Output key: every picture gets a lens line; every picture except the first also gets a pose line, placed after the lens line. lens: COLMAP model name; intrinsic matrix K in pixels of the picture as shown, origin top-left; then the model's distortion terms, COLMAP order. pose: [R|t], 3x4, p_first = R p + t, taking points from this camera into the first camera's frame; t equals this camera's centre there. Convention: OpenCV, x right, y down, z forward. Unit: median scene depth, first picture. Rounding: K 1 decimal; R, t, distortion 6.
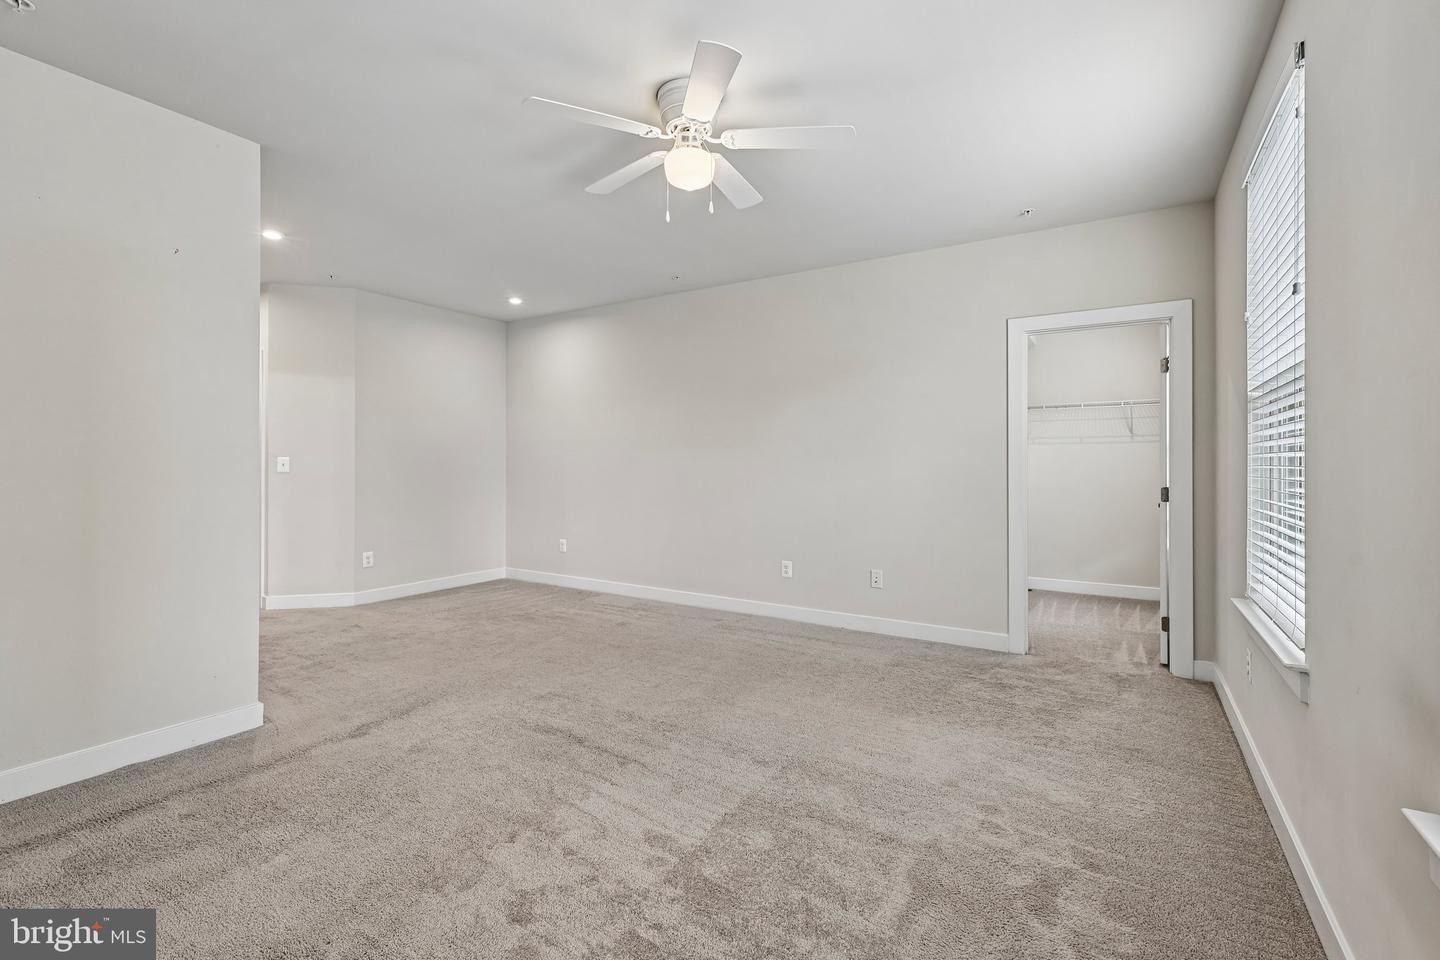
lens RADIAL K [[638.2, 0, 721.7], [0, 638.2, 469.1], [0, 0, 1]] dist [-0.001056, -0.000351]
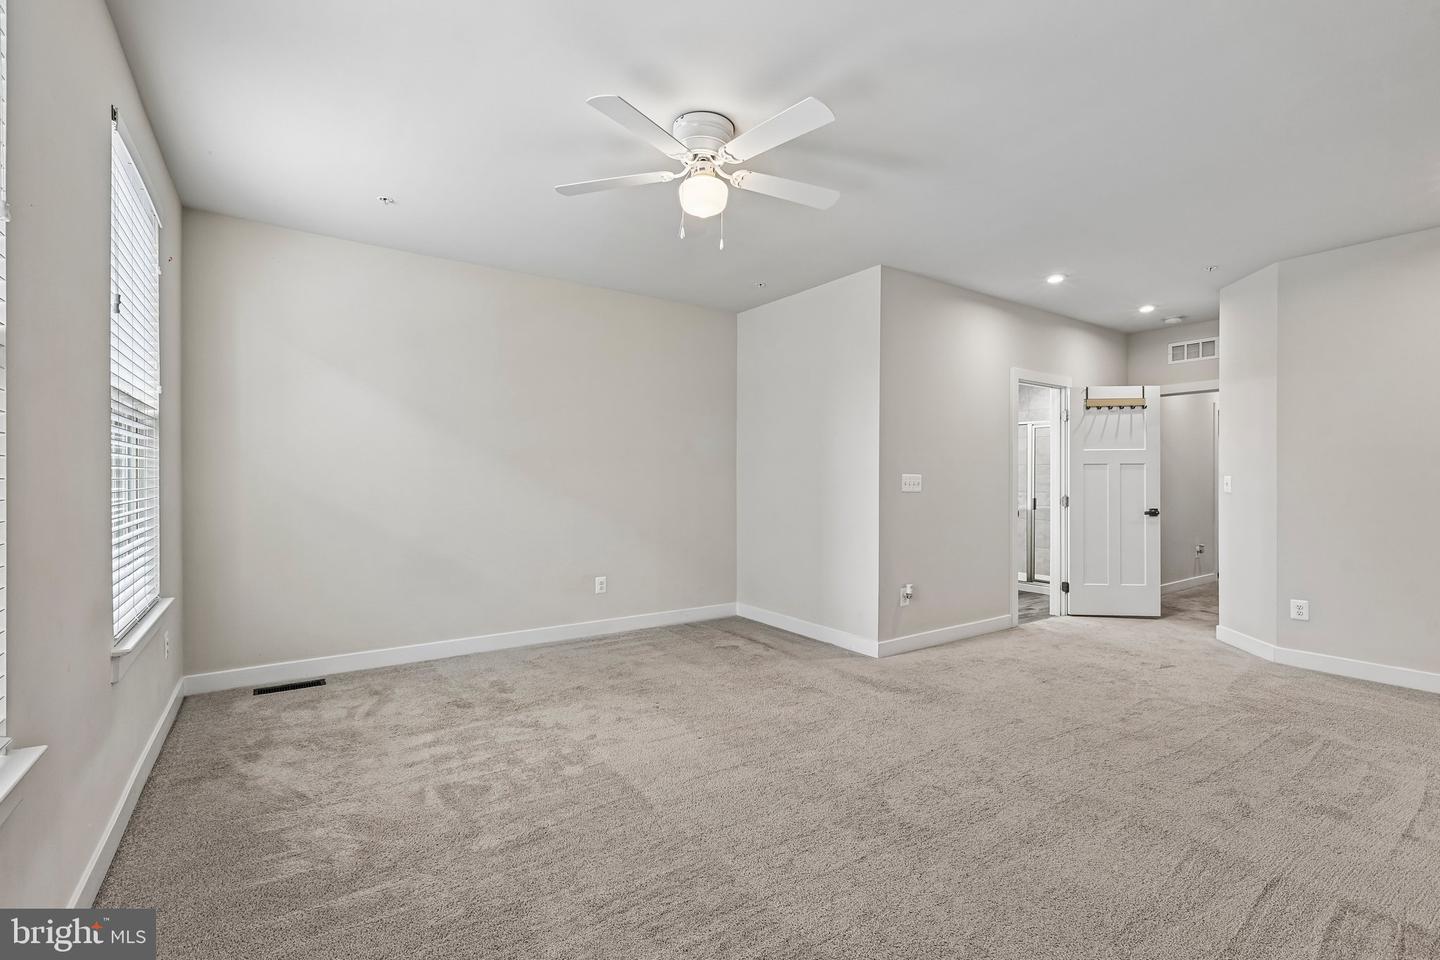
lens RADIAL K [[628.5, 0, 718.1], [0, 628.5, 476.4], [0, 0, 1]] dist [-0.001747, -0.000096]
pose [[-0.397854, -0.015335, -0.917321, 0.868911], [-0.015918, 0.999825, -0.009810, 0.002980], [0.917311, 0.010699, -0.398028, 1.407752]]
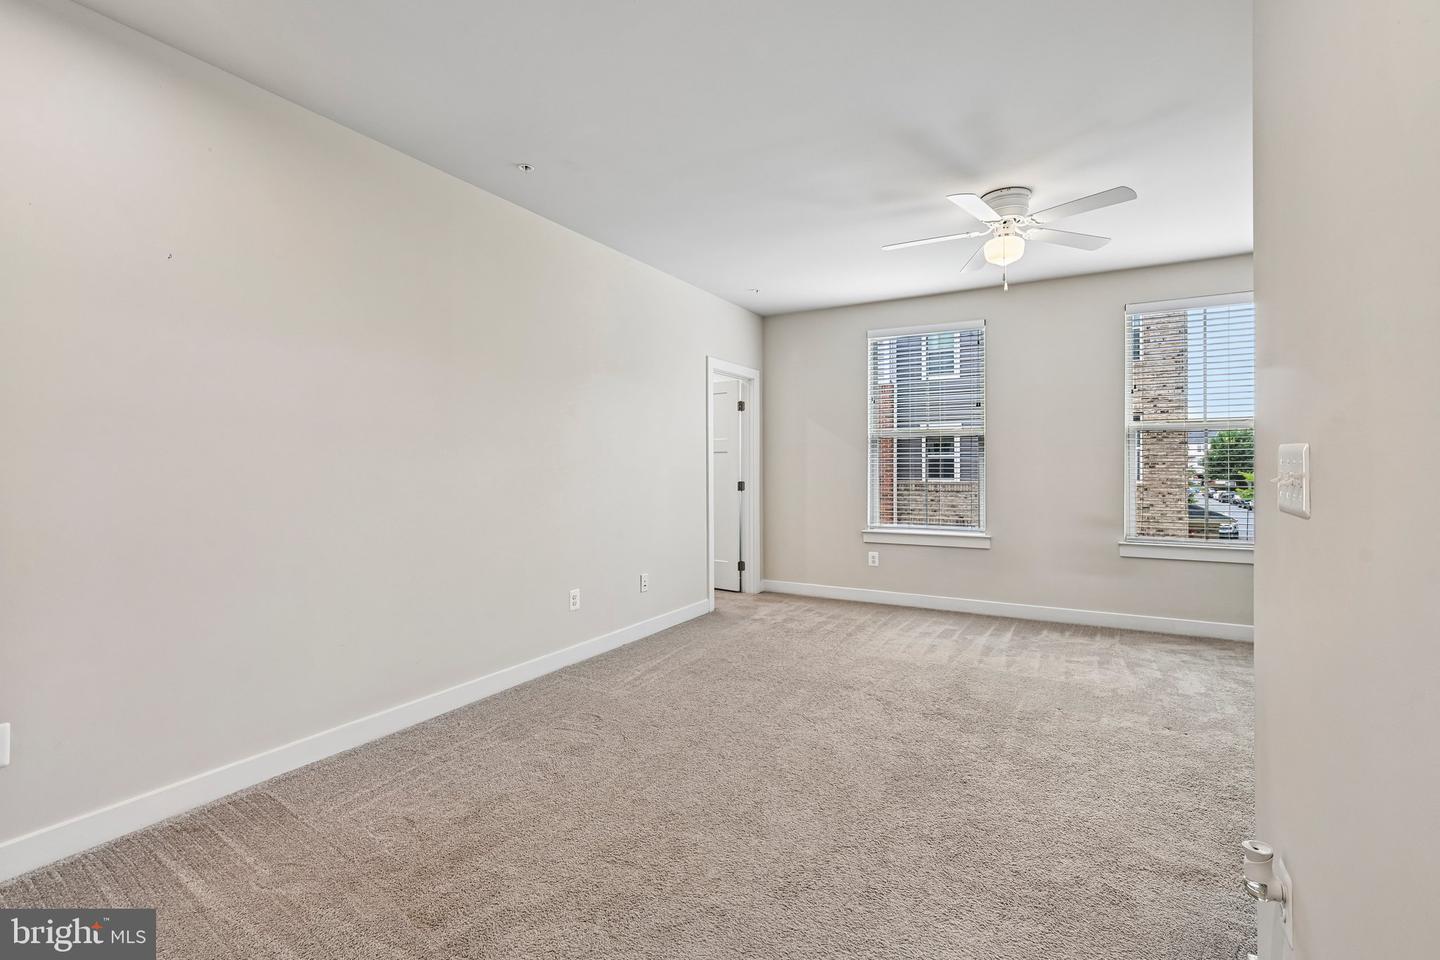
lens RADIAL K [[638.2, 0, 721.7], [0, 638.2, 469.1], [0, 0, 1]] dist [-0.001056, -0.000351]
pose [[-0.051147, -0.013474, 0.998600, -1.330380], [0.008830, 0.999864, 0.013944, -0.021910], [-0.998652, 0.009531, -0.051021, 1.636679]]
